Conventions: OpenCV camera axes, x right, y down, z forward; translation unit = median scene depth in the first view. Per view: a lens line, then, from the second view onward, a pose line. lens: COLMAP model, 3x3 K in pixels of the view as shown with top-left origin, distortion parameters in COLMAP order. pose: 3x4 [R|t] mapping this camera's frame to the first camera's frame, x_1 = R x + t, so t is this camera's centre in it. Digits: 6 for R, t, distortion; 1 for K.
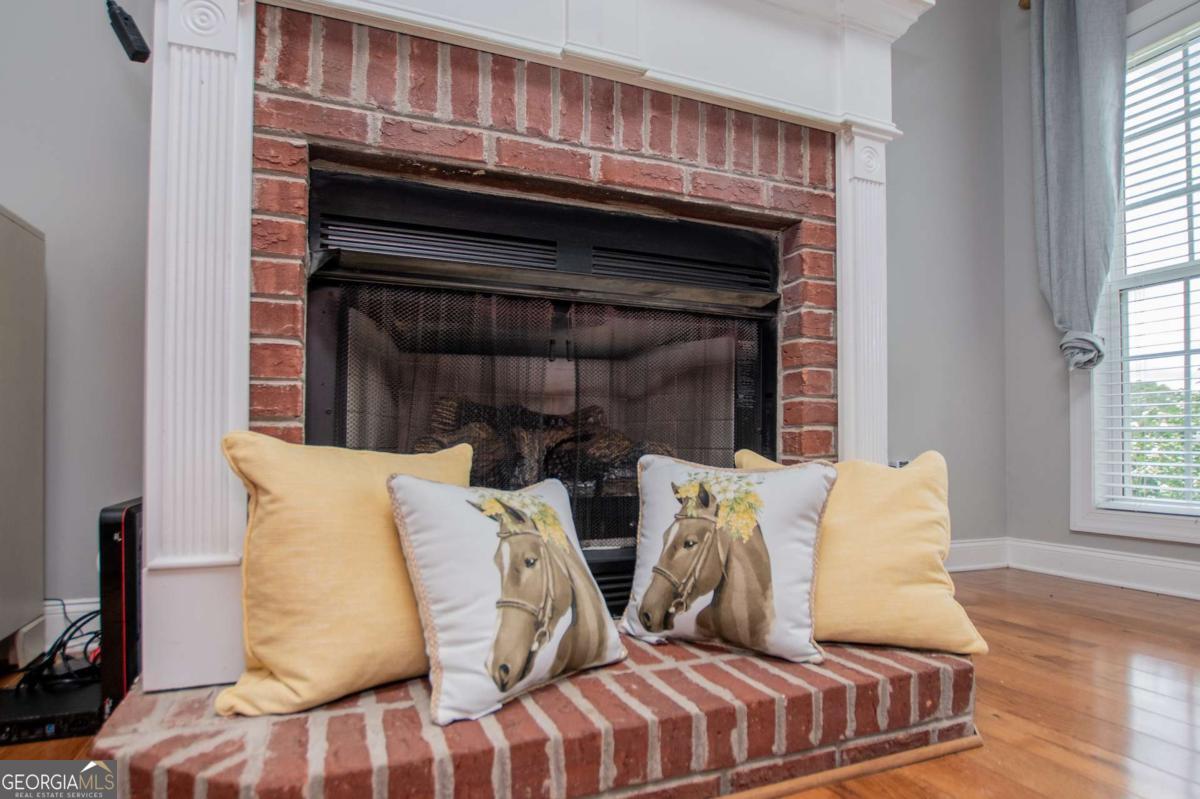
lens RADIAL K [[676.9, 0, 606.2], [0, 676.9, 440.3], [0, 0, 1]] dist [-0.026463, -0.000428]
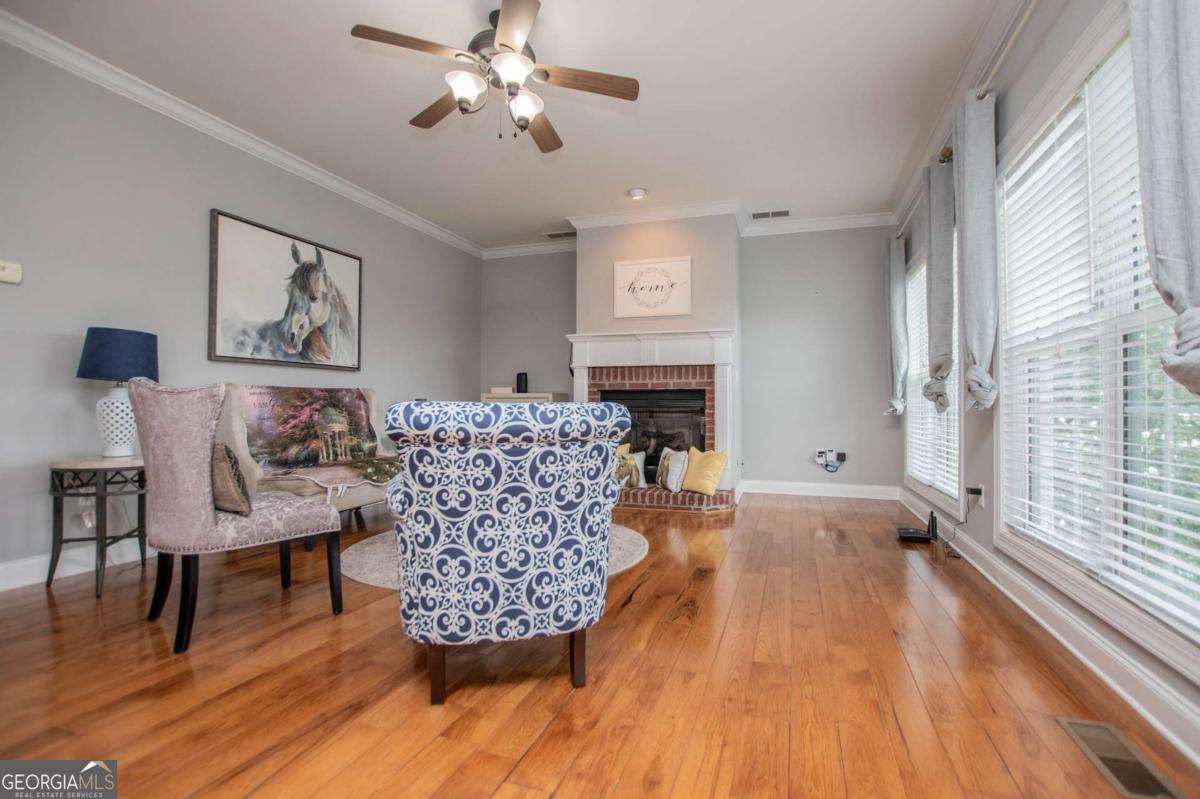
lens RADIAL K [[554.7, 0, 597.1], [0, 554.7, 394.4], [0, 0, 1]] dist [-0.002686, -0.000364]
pose [[0.742921, -0.018980, -0.669110, 2.133358], [0.007676, 0.999774, -0.019836, -0.250936], [0.669335, 0.009600, 0.742898, -1.959307]]
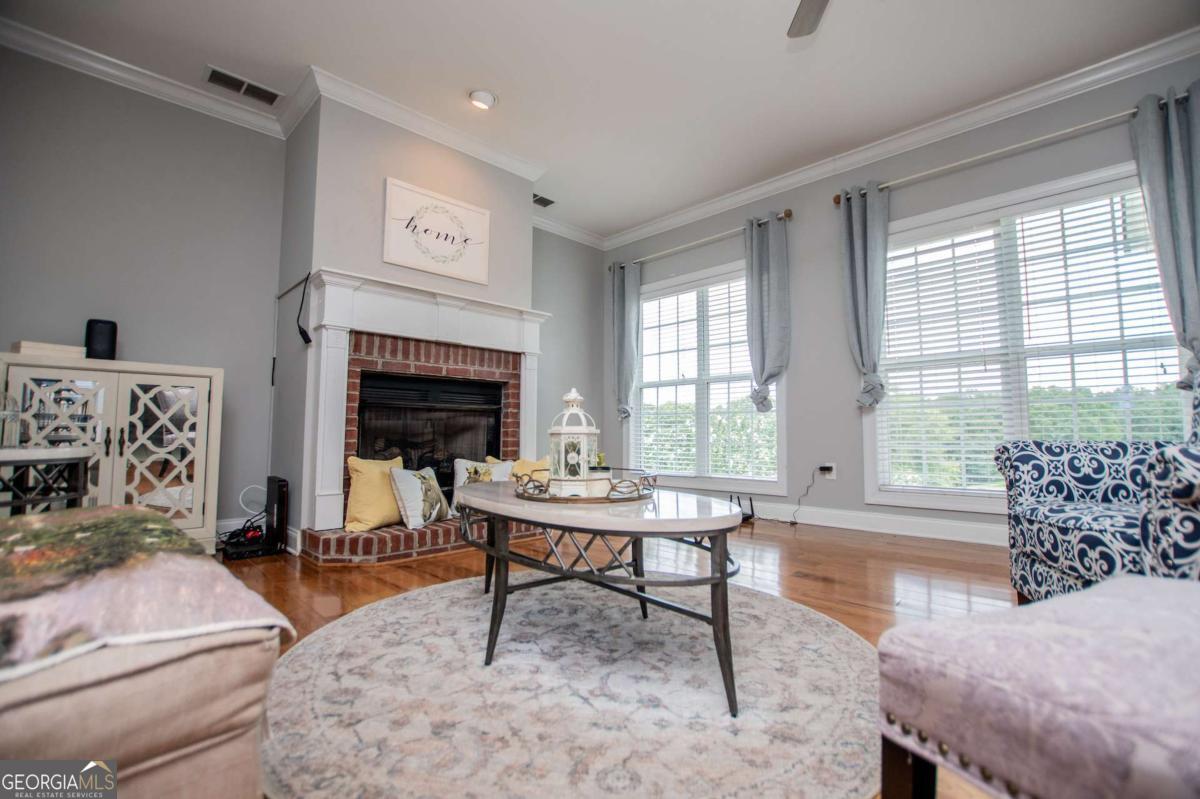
lens RADIAL K [[554.7, 0, 597.1], [0, 554.7, 394.4], [0, 0, 1]] dist [-0.002686, -0.000364]
pose [[0.932849, 0.025914, 0.359335, -0.267958], [-0.003798, 0.998062, -0.062117, -0.118487], [-0.360248, 0.056581, 0.931139, -1.642737]]
